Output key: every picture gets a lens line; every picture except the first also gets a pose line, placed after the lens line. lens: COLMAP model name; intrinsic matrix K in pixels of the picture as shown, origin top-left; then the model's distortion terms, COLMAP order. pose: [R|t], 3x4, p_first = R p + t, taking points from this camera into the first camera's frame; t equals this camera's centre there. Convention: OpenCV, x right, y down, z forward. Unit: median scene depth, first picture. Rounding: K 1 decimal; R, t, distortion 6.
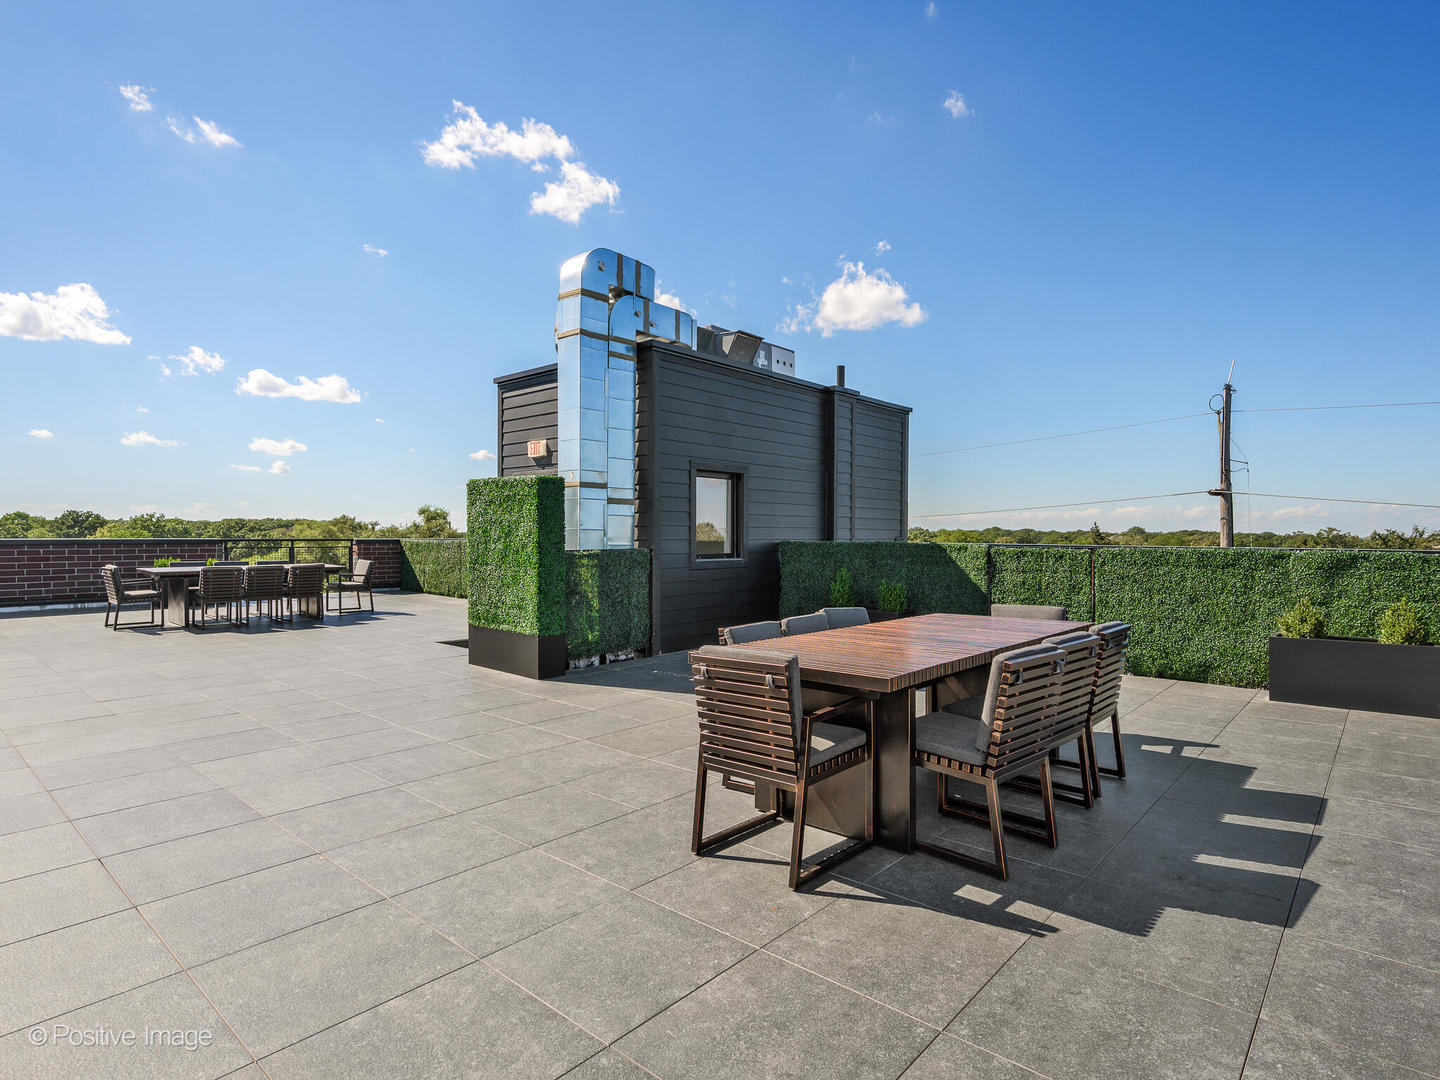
lens RADIAL K [[764.4, 0, 720.0], [0, 764.4, 540.0], [0, 0, 1]] dist [0.000324, 0.000039]
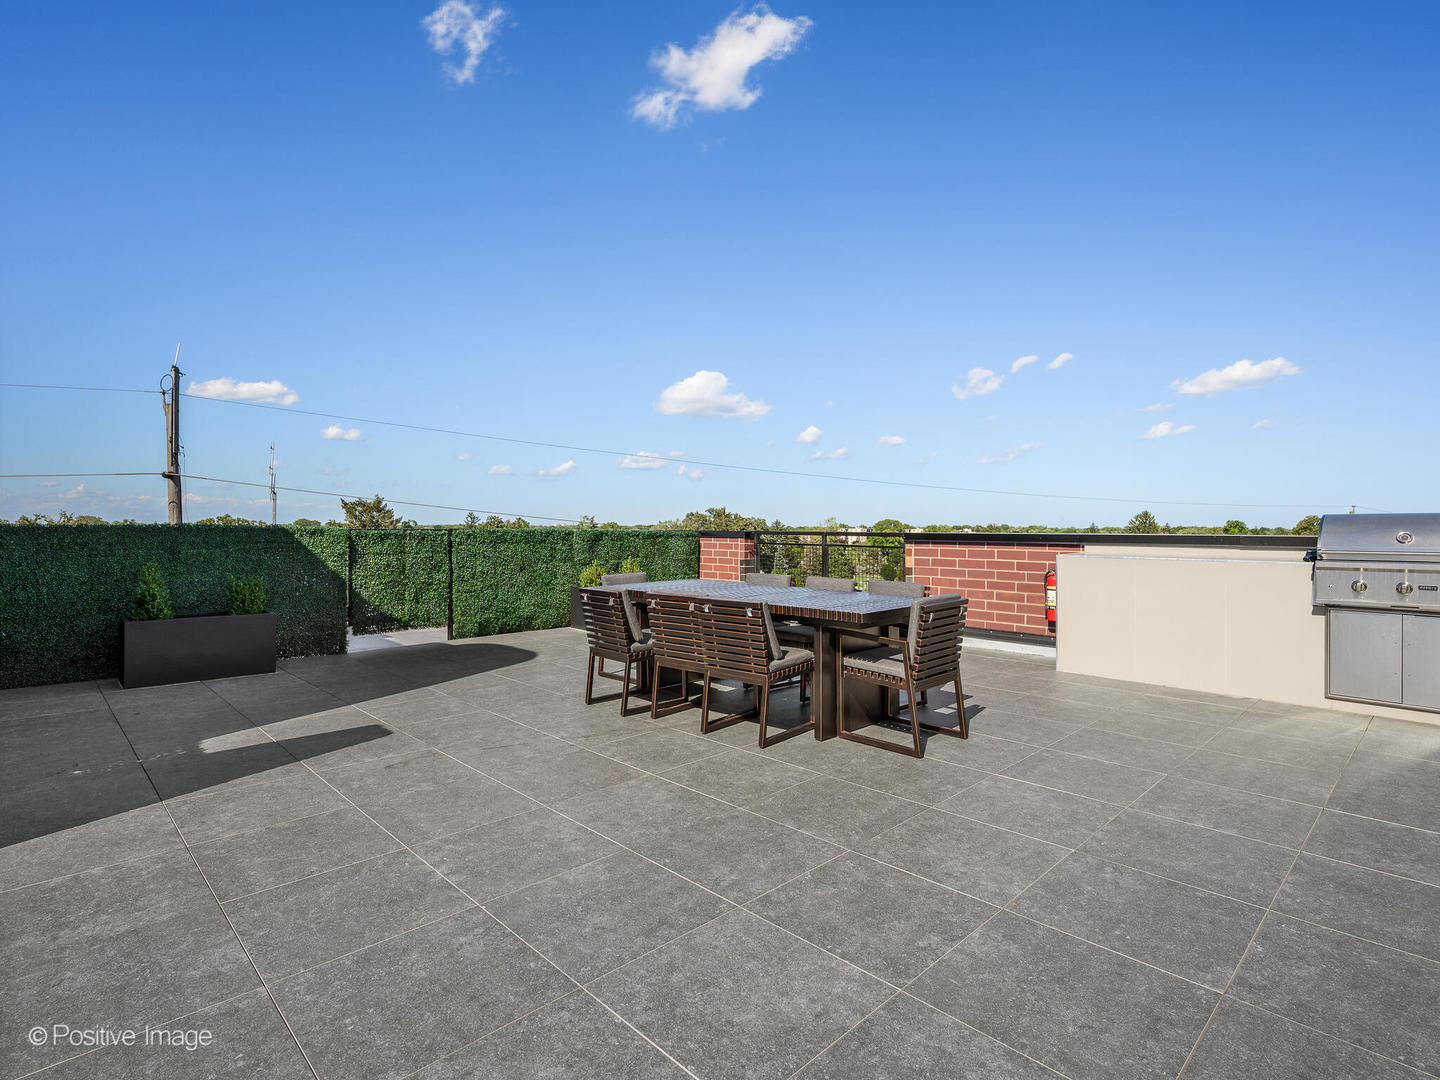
lens RADIAL K [[739.5, 0, 720.0], [0, 739.5, 540.0], [0, 0, 1]] dist [0.001084, 0.000177]
pose [[0.078913, -0.022933, 0.996618, -0.551639], [0.002685, 0.999737, 0.022792, 0.002107], [-0.996878, 0.000878, 0.078954, 0.519072]]
